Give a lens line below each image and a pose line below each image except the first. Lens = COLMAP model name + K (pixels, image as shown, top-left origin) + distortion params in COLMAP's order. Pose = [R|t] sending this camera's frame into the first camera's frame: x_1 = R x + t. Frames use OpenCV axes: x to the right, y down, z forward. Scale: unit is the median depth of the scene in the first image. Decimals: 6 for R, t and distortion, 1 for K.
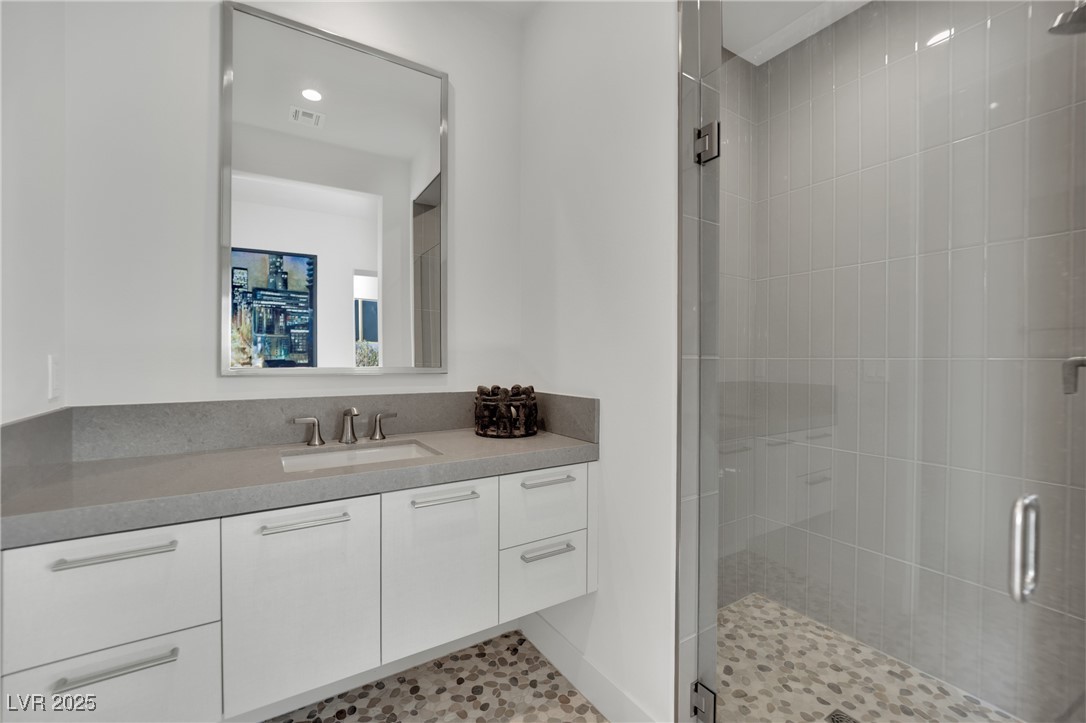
lens RADIAL K [[455.1, 0, 550.3], [0, 455.1, 360.6], [0, 0, 1]] dist [-0.011746, -0.000152]
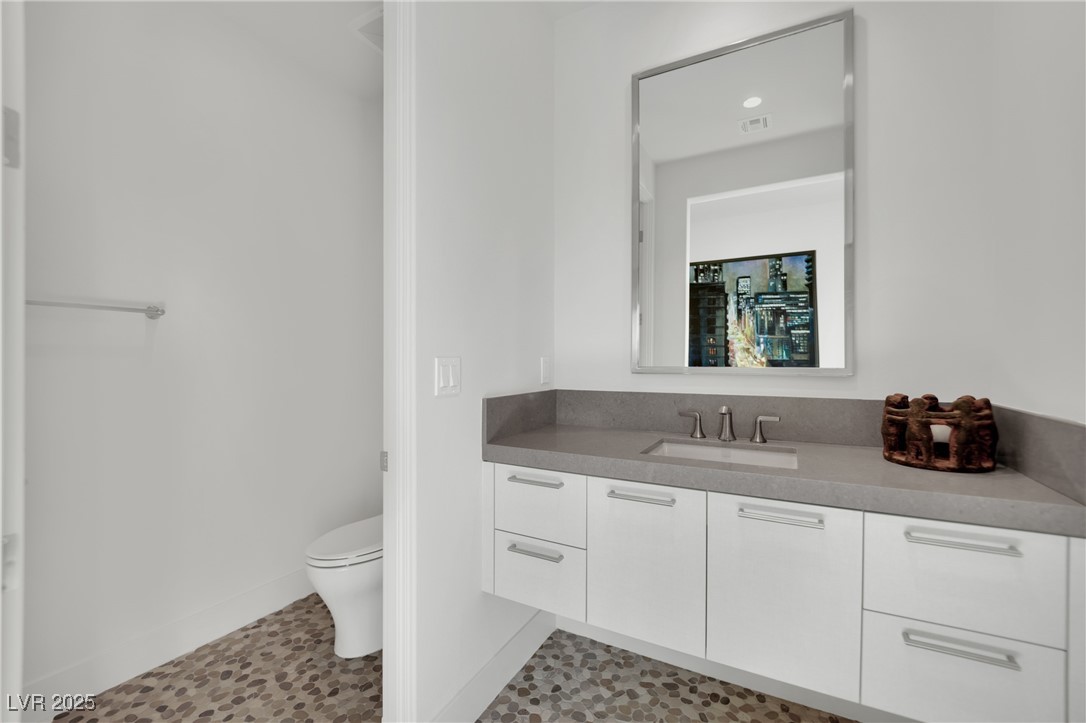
lens RADIAL K [[455.1, 0, 542.1], [0, 455.1, 363.4], [0, 0, 1]] dist [-0.011746, -0.000152]
pose [[0.476365, 0.005805, -0.879228, 0.237086], [0.000249, 0.999977, 0.006737, 0.000195], [0.879248, -0.003428, 0.476353, 0.133394]]
